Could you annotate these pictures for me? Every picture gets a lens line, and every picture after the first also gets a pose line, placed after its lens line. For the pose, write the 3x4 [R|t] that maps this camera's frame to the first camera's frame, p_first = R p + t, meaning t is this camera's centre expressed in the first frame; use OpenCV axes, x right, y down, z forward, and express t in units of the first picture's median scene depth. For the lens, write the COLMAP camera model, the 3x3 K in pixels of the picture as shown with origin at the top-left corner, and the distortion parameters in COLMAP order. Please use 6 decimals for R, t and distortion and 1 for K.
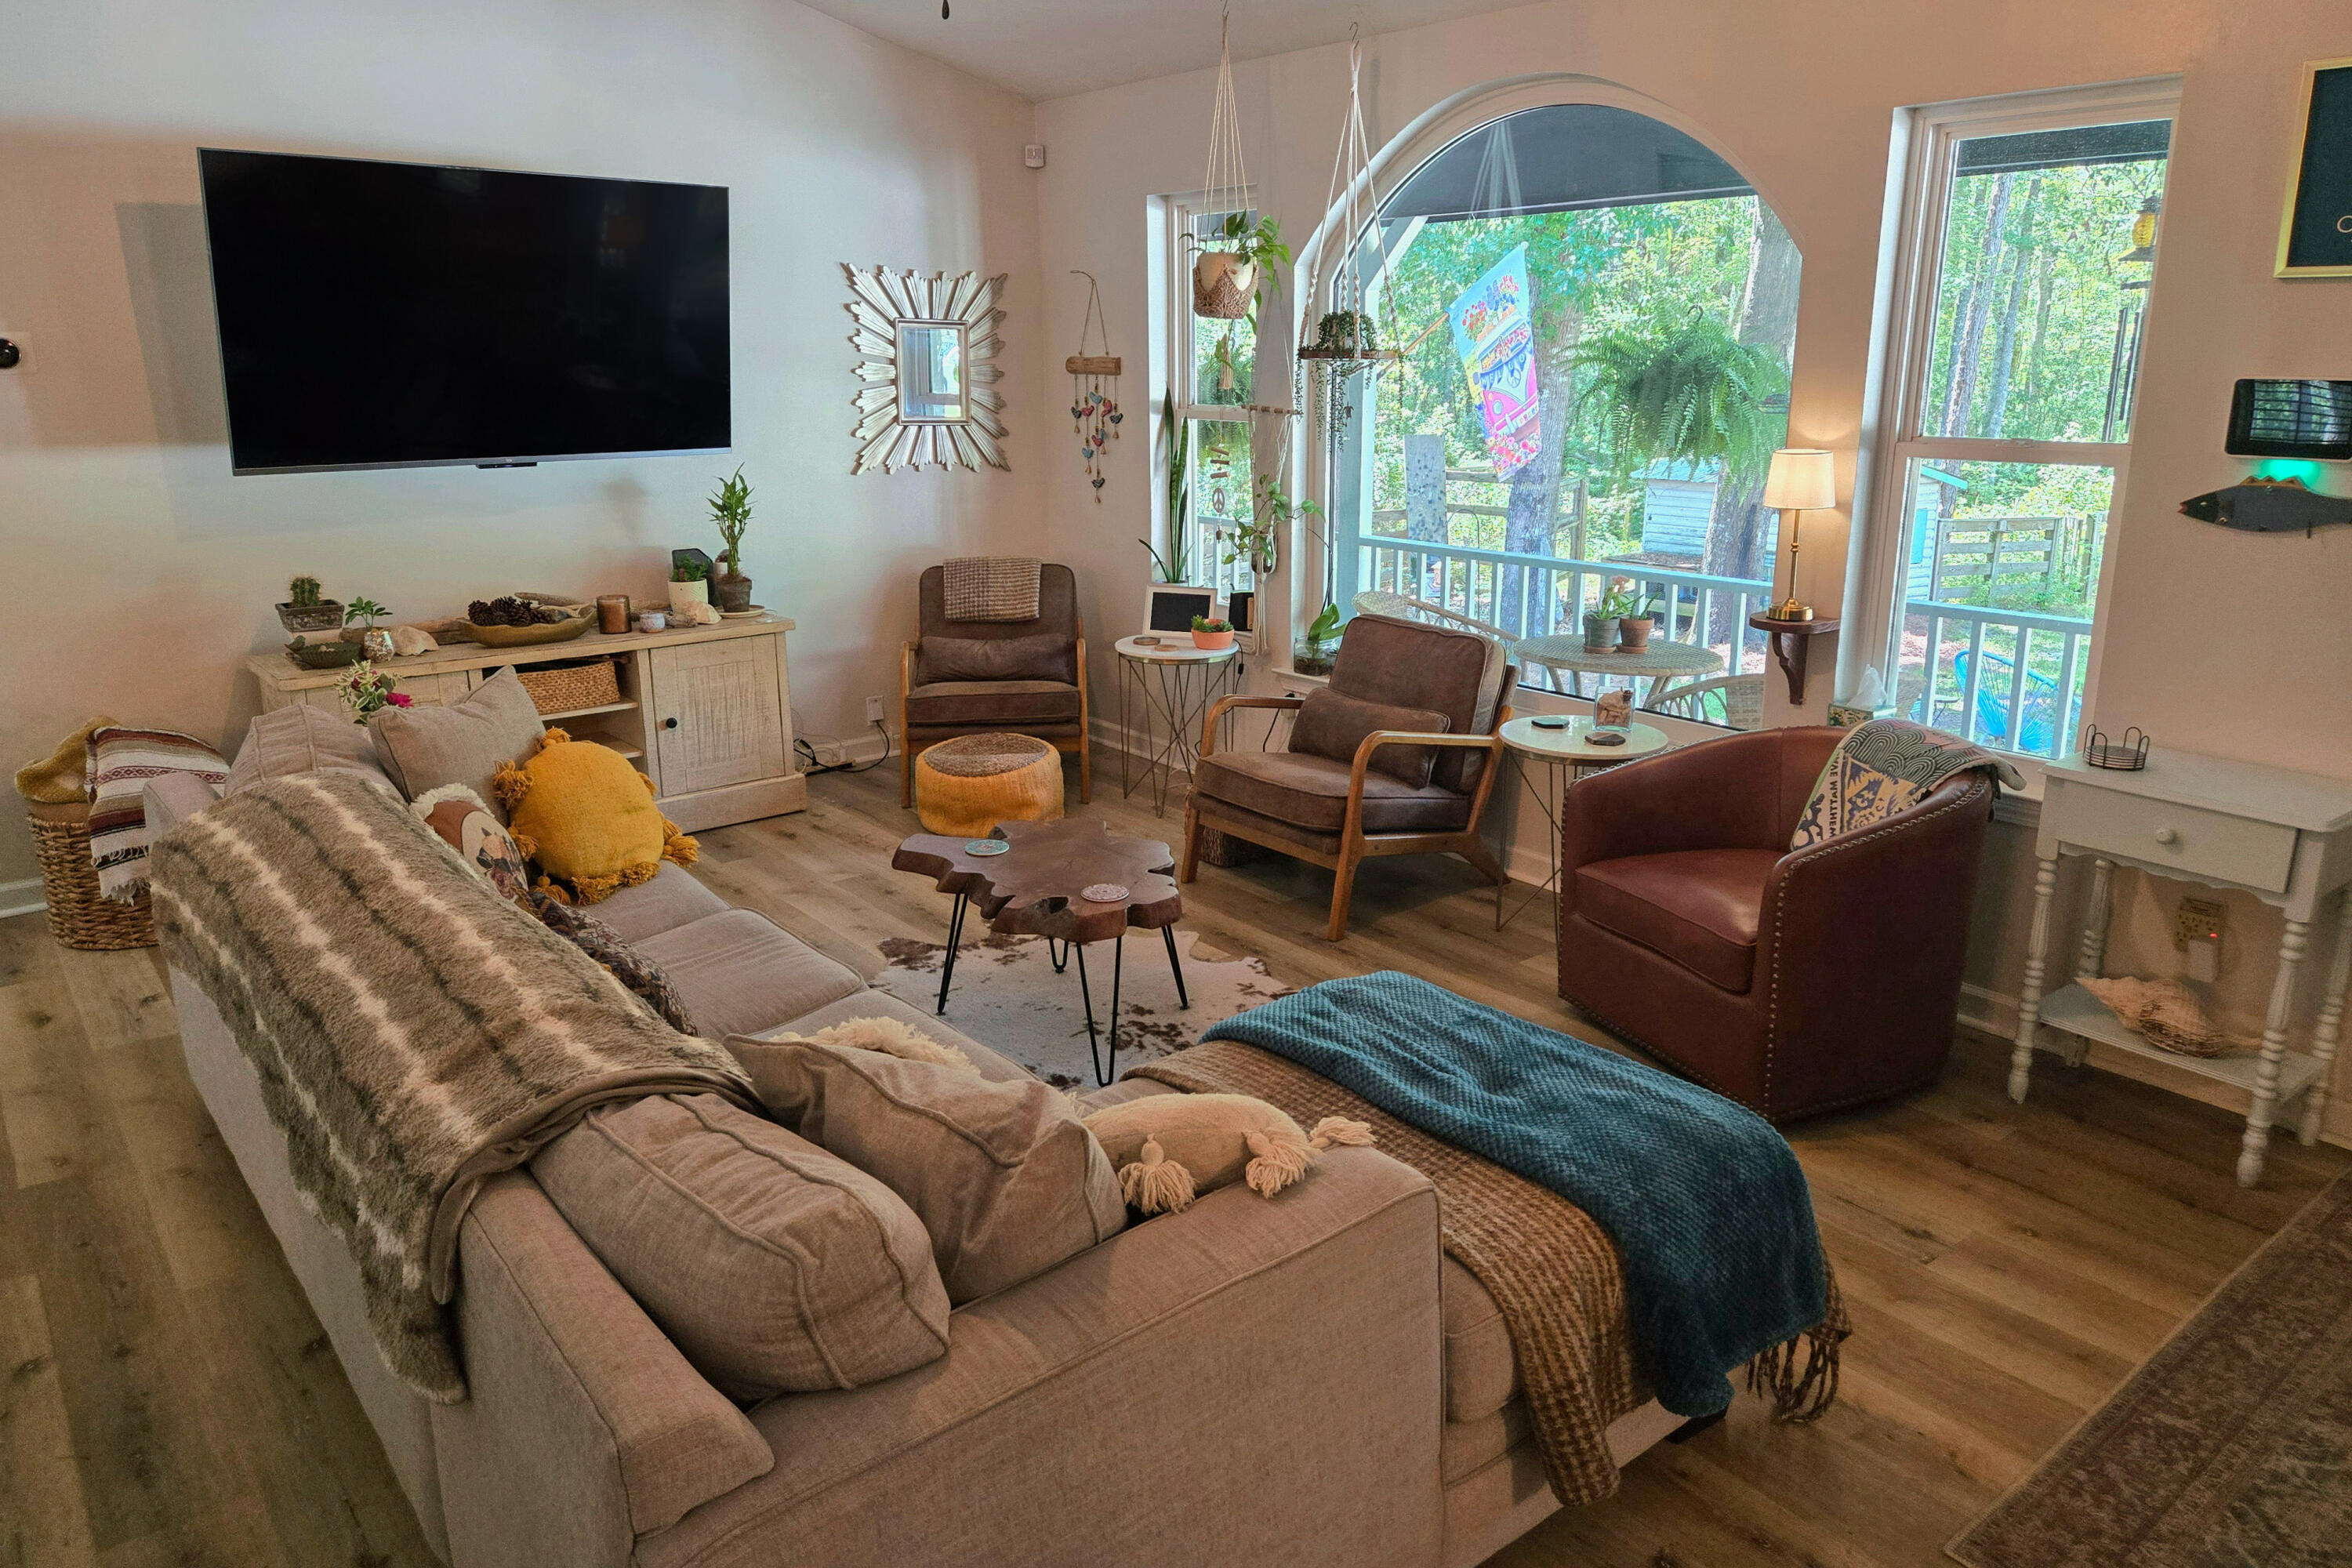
lens RADIAL K [[1566.2, 0, 1176.0], [0, 1566.2, 784.0], [0, 0, 1]] dist [0.043119, -0.045153]
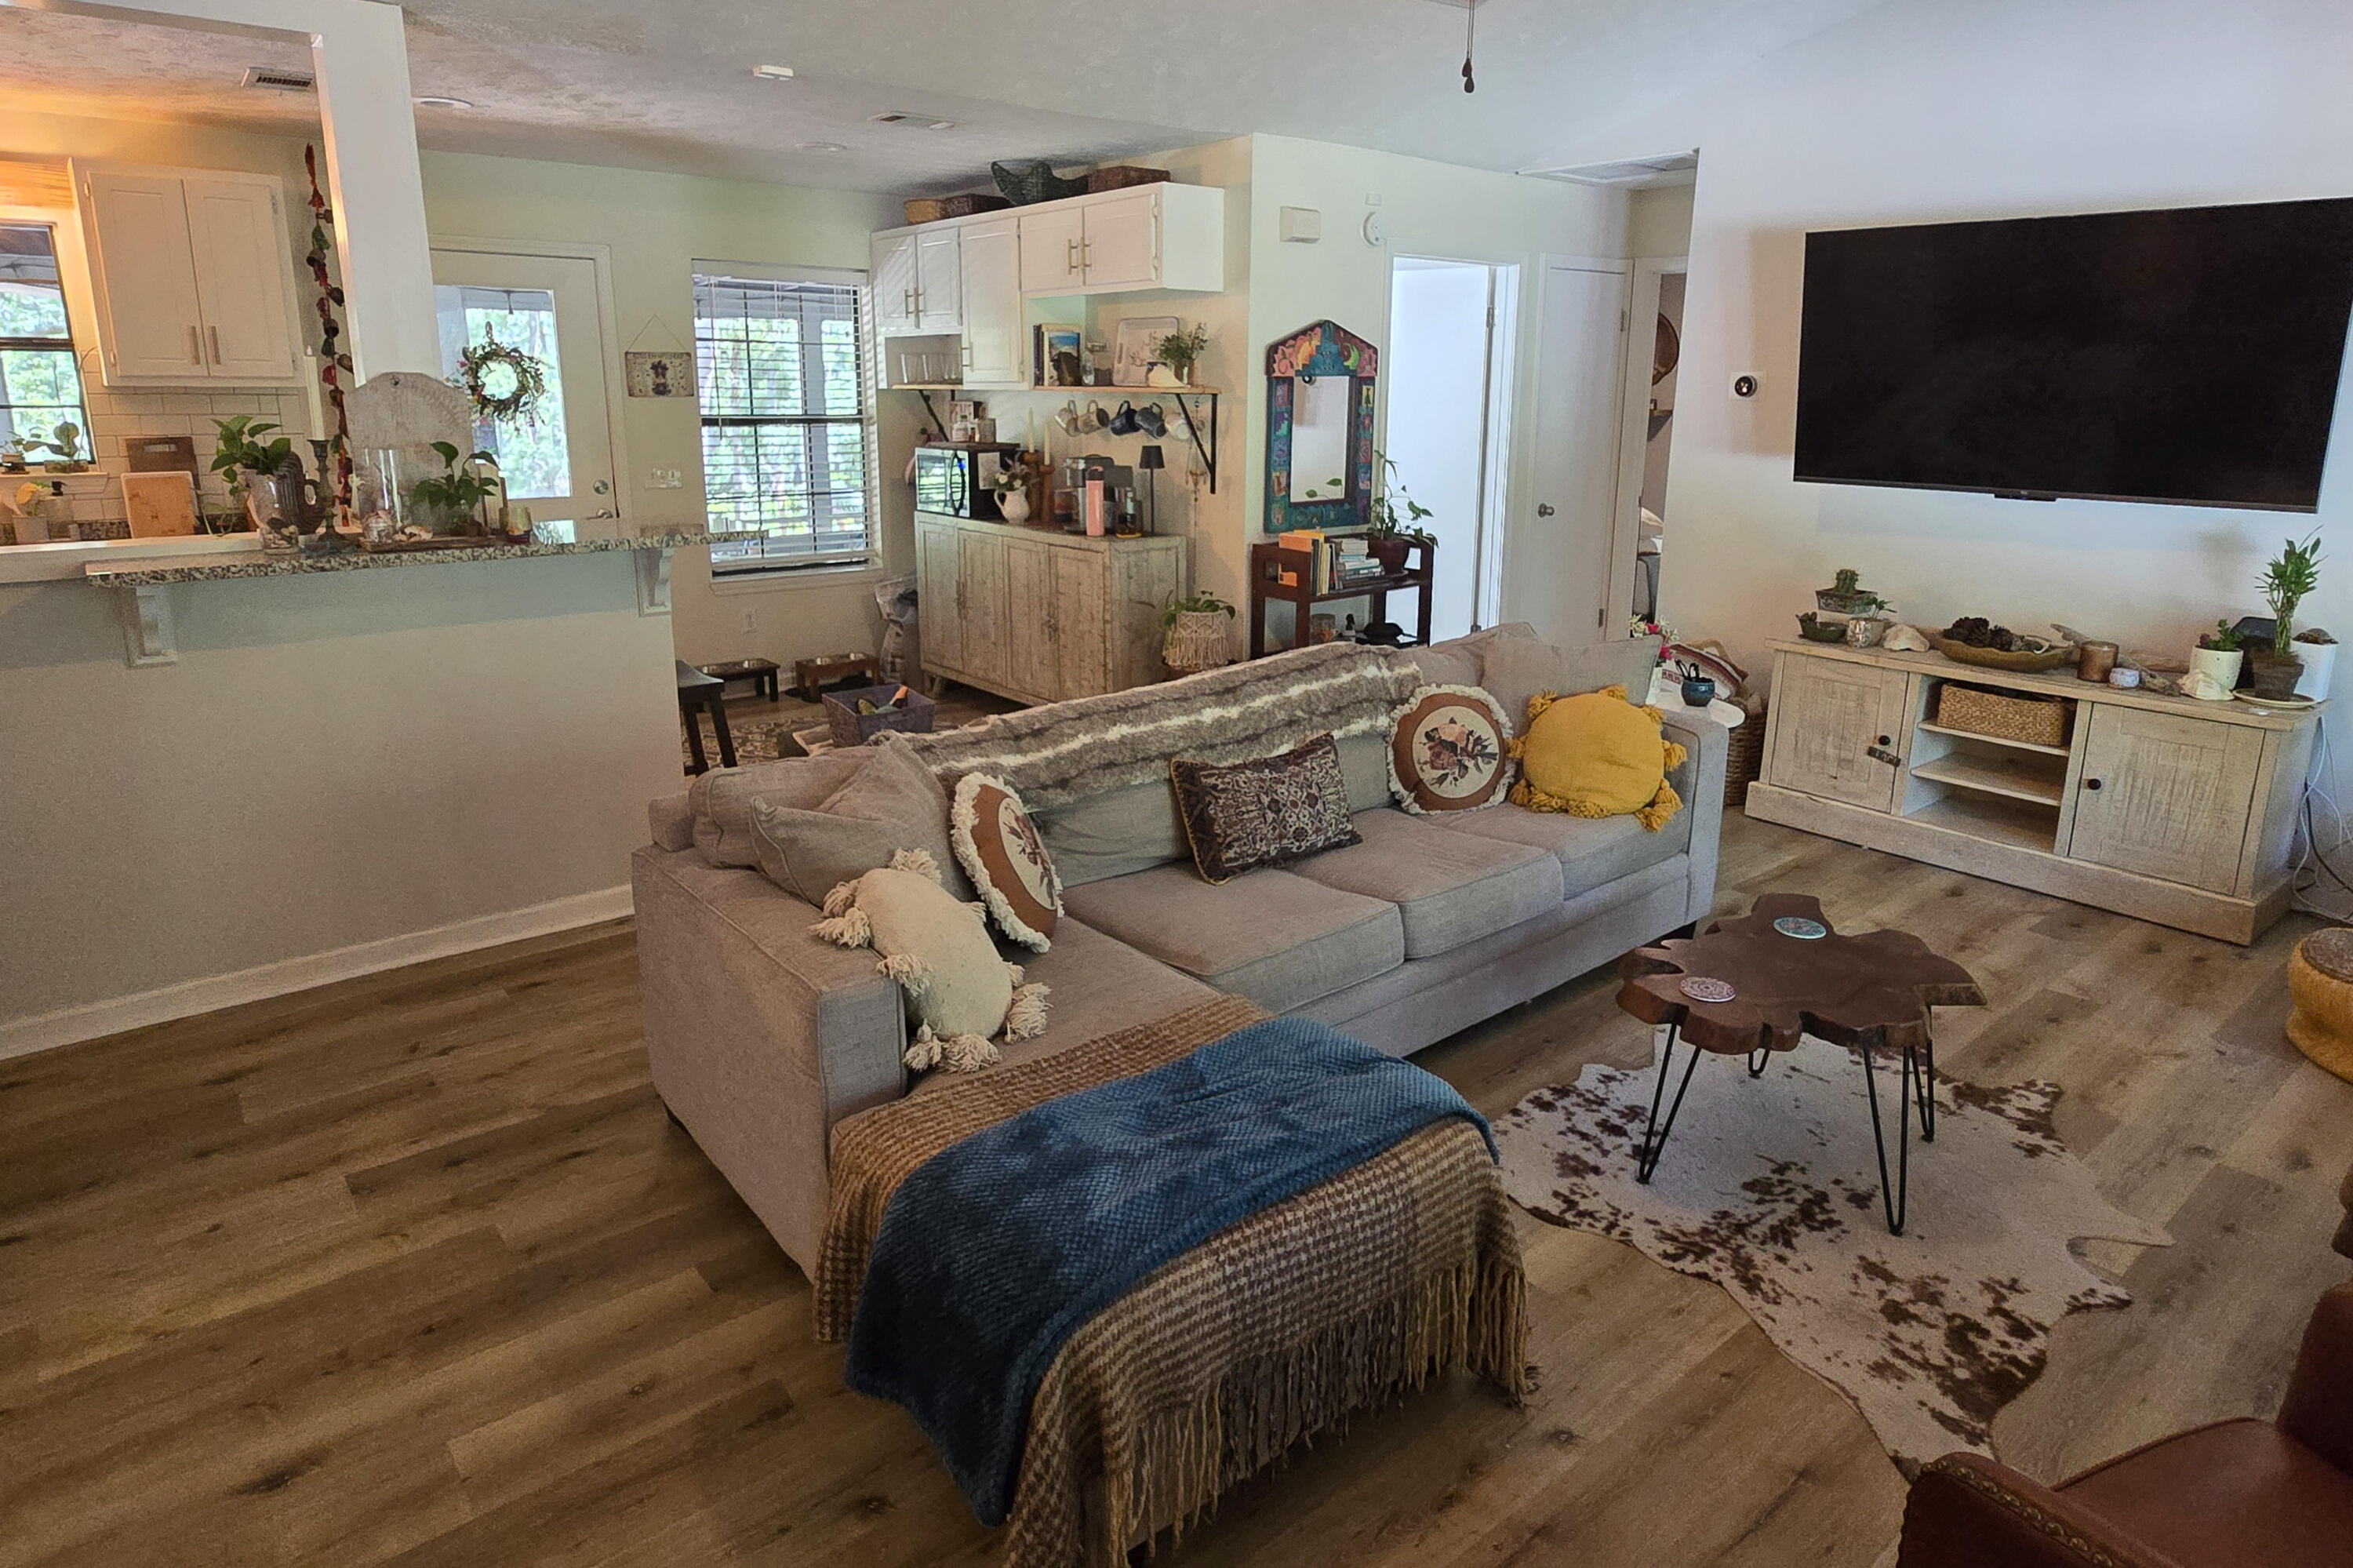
lens RADIAL K [[1354.2, 0, 1196.4], [0, 1354.2, 700.4], [0, 0, 1]] dist [-0.000854, -0.000873]
pose [[0.004290, 0.232284, -0.972638, 0.450241], [-0.278304, 0.934498, 0.221948, -0.116441], [0.960483, 0.269737, 0.068654, 0.425728]]
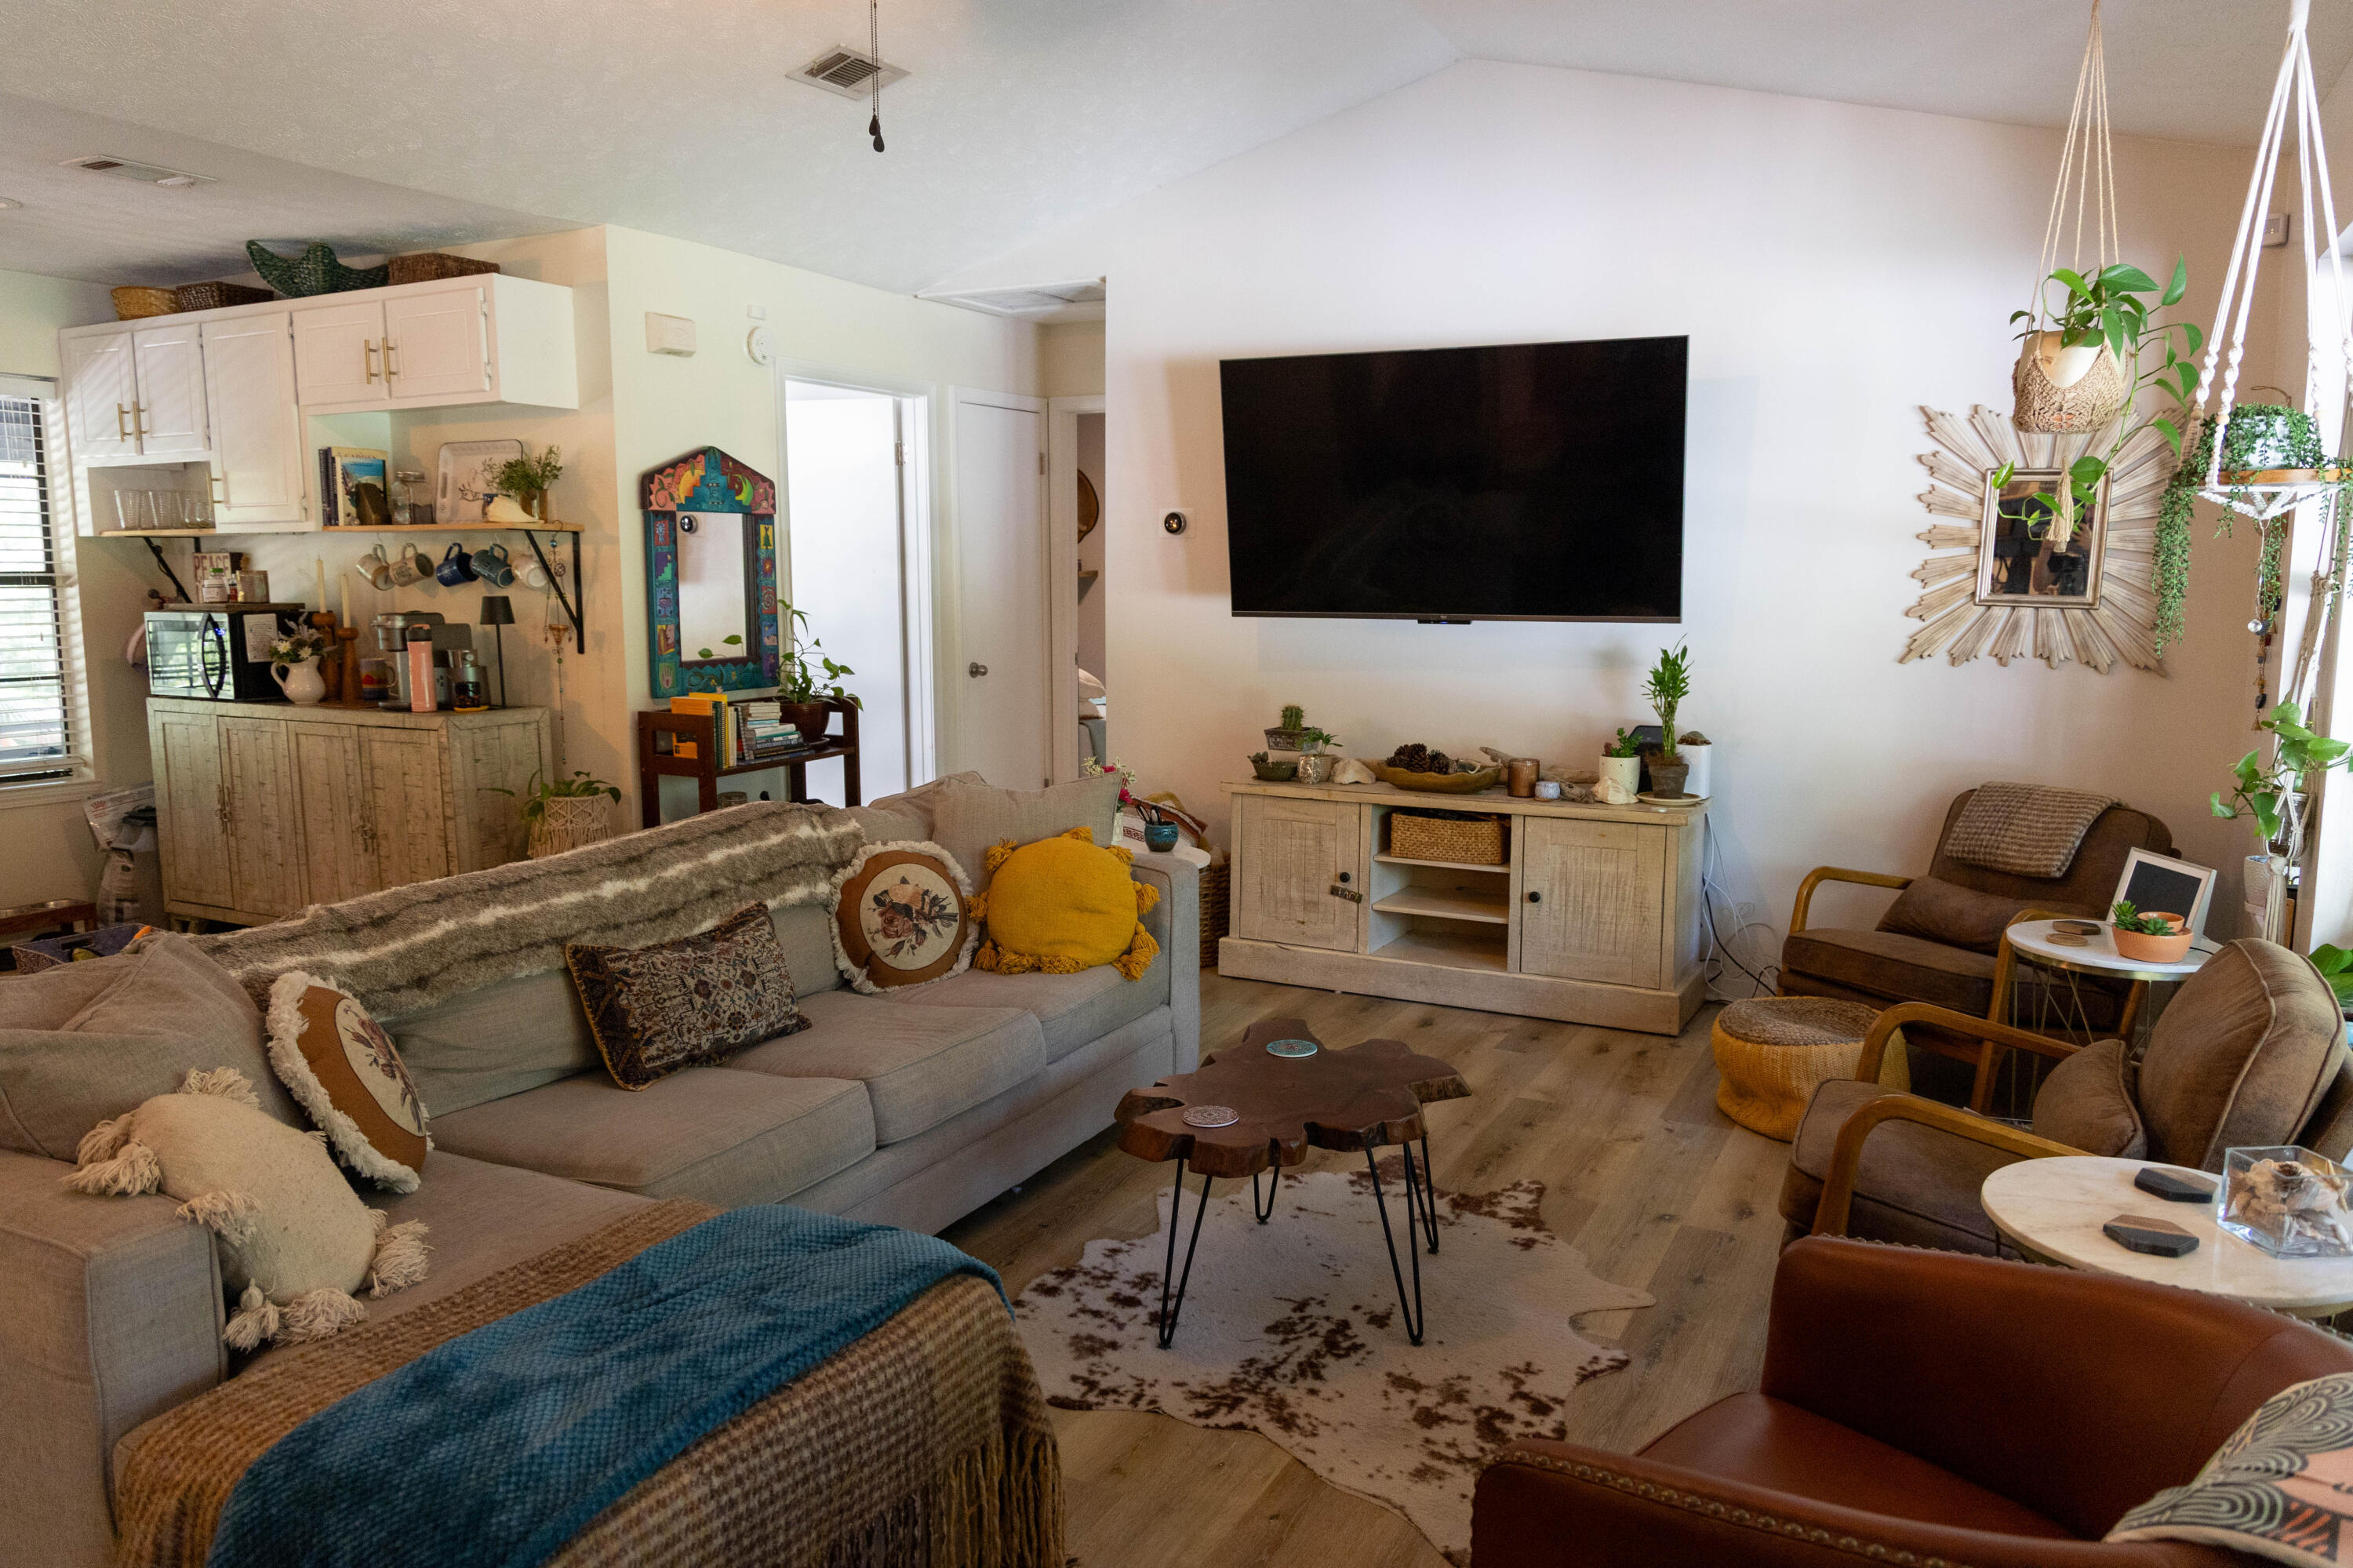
lens RADIAL K [[1590.1, 0, 1176.5], [0, 1590.1, 784.0], [0, 0, 1]] dist [0.017154, -0.002591]
pose [[0.379410, 0.126484, -0.916542, 0.469901], [-0.249875, 0.967810, 0.030121, -0.080336], [0.890848, 0.217593, 0.398802, 0.417852]]
